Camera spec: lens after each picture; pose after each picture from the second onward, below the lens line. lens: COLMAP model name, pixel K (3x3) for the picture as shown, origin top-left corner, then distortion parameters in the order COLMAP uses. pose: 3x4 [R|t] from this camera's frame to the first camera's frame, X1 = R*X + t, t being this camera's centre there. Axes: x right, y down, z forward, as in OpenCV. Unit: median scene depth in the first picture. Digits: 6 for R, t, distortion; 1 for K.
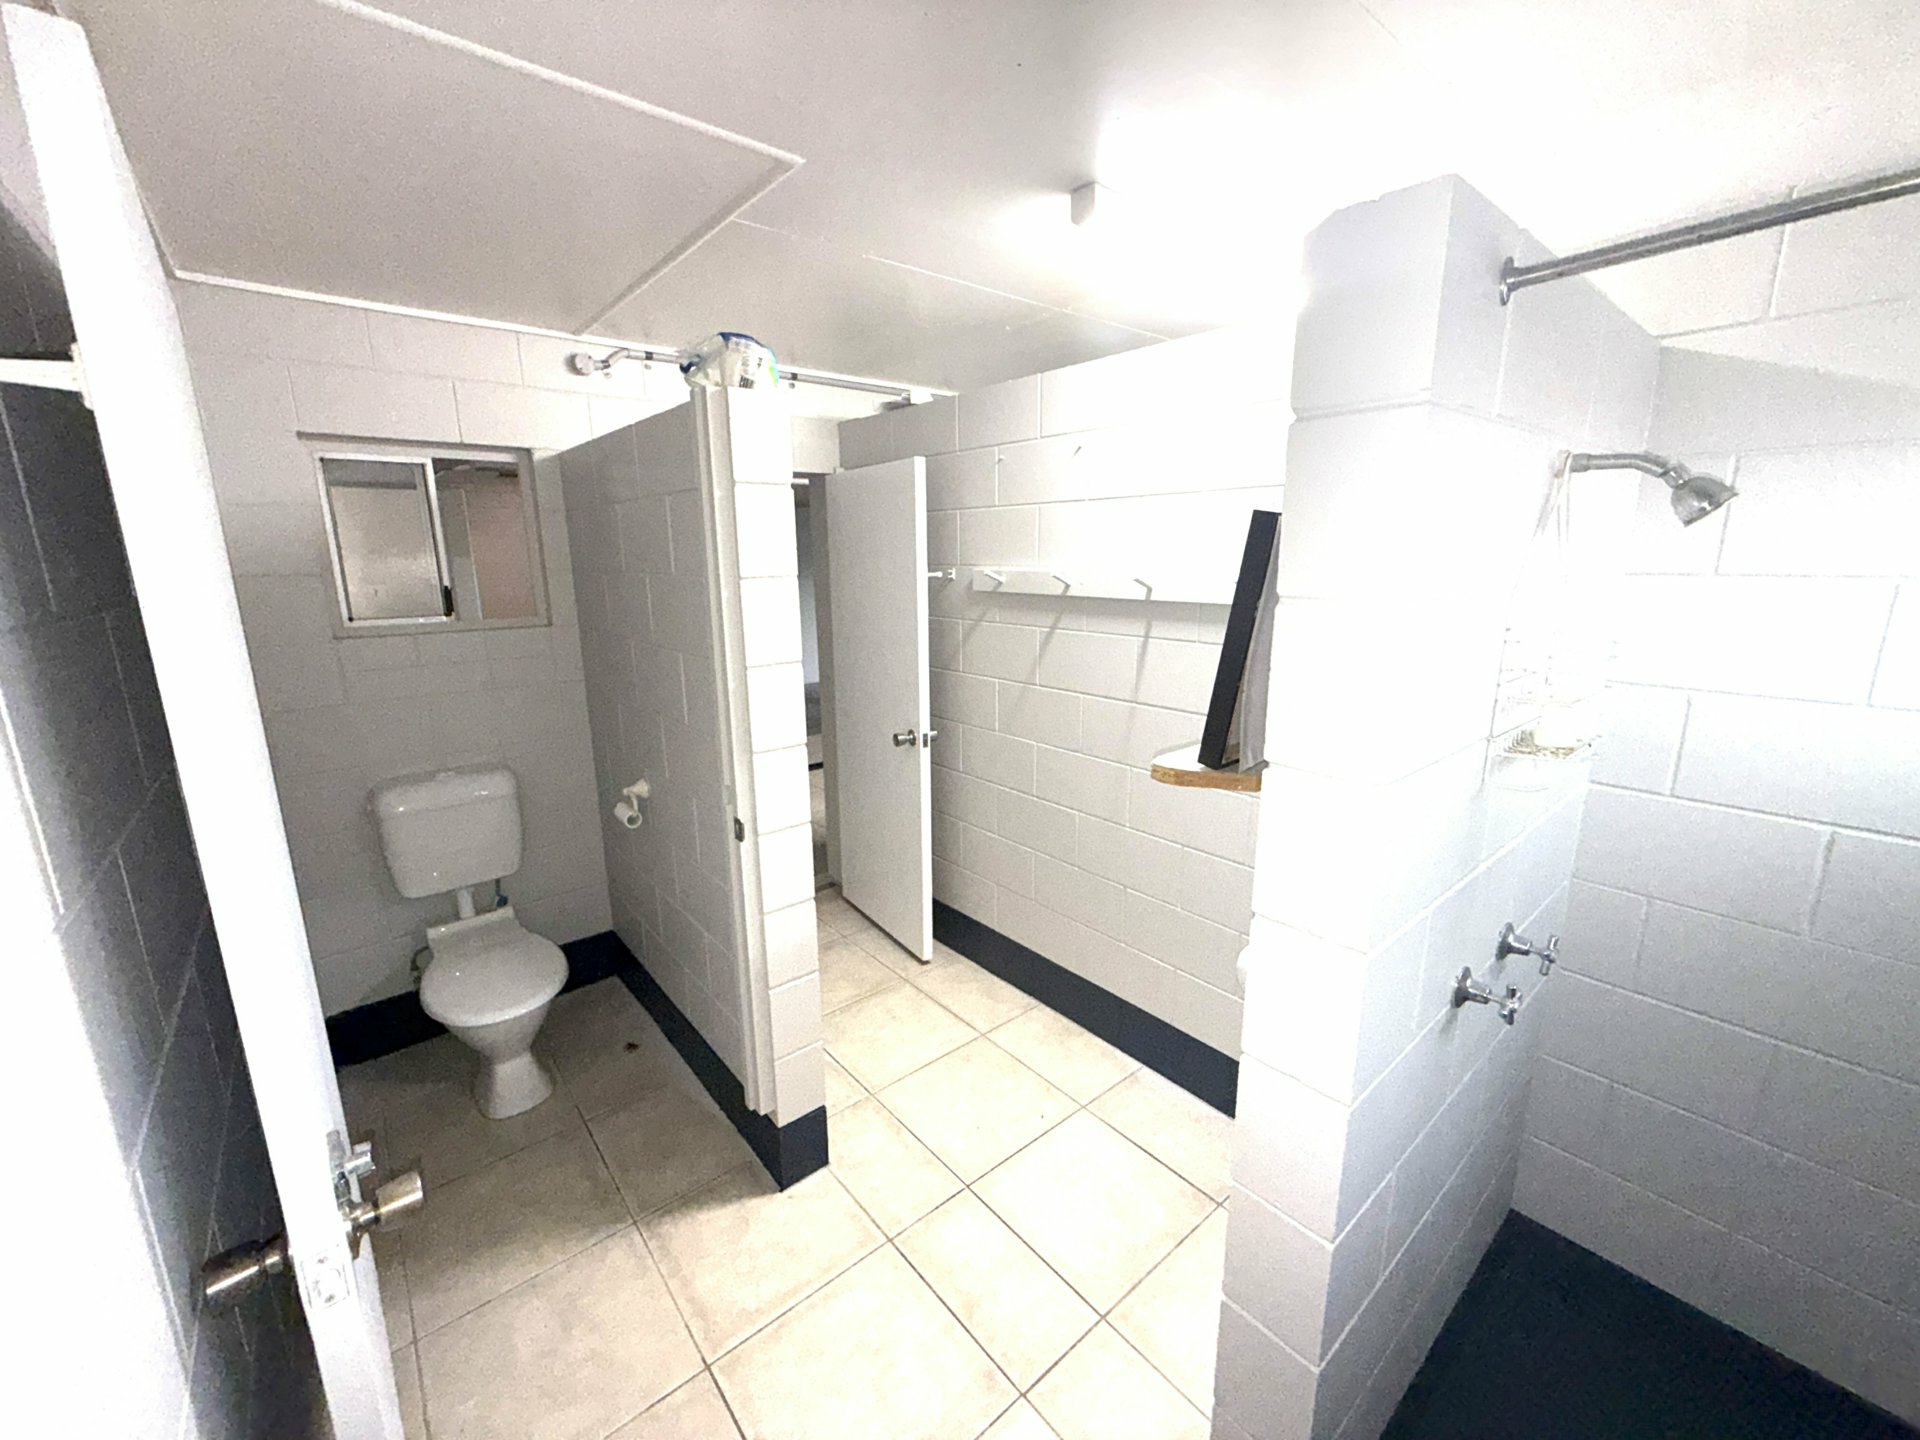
lens RADIAL K [[765.4, 0, 950.7], [0, 765.4, 712.9], [0, 0, 1]] dist [0.003157, -0.000642]
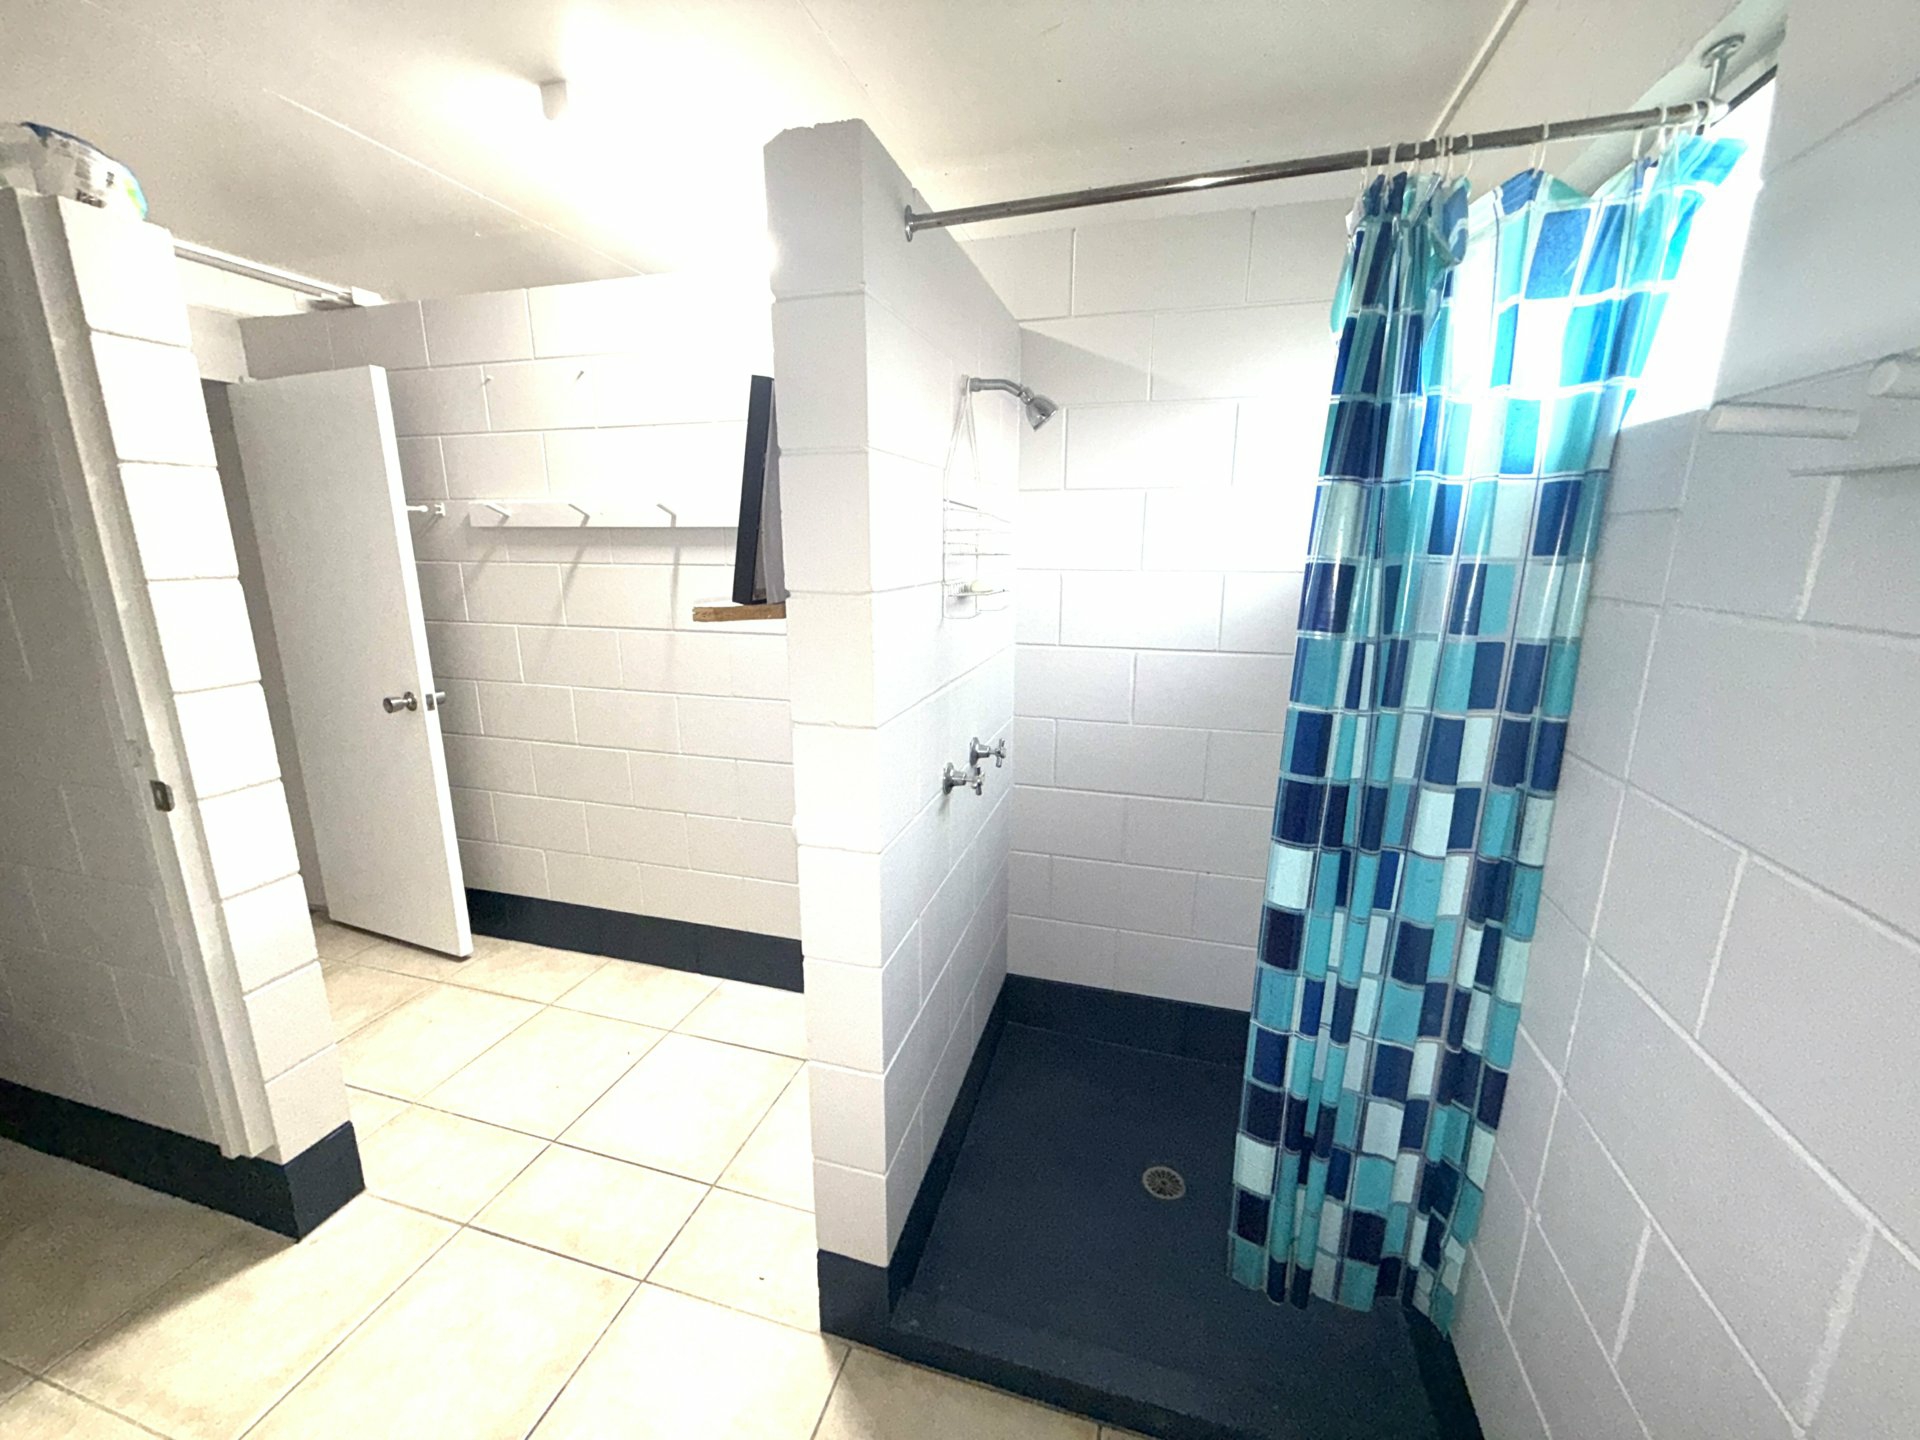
lens RADIAL K [[765.4, 0, 950.7], [0, 765.4, 712.9], [0, 0, 1]] dist [0.003157, -0.000642]
pose [[0.830203, -0.113454, 0.545794, -0.024016], [0.109383, 0.993192, 0.040073, 0.099778], [-0.546625, 0.026432, 0.836960, -0.063789]]
